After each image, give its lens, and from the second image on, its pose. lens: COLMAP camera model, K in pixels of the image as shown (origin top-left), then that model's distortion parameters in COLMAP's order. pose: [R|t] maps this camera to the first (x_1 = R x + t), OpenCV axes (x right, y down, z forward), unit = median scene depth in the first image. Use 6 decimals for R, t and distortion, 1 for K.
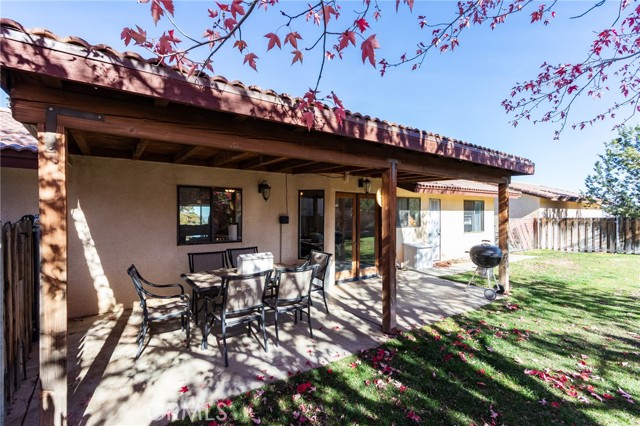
lens RADIAL K [[291.8, 0, 320.4], [0, 291.8, 214.0], [0, 0, 1]] dist [-0.000697, -0.000112]
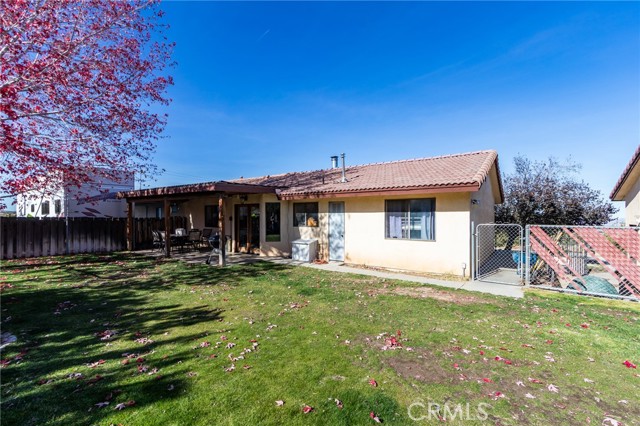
lens RADIAL K [[291.8, 0, 320.6], [0, 291.8, 215.9], [0, 0, 1]] dist [-0.000697, -0.000112]
pose [[0.301088, -0.006950, -0.953571, 1.479320], [-0.004601, 0.999951, -0.008741, 0.008926], [0.953585, 0.007019, 0.301041, 0.673964]]
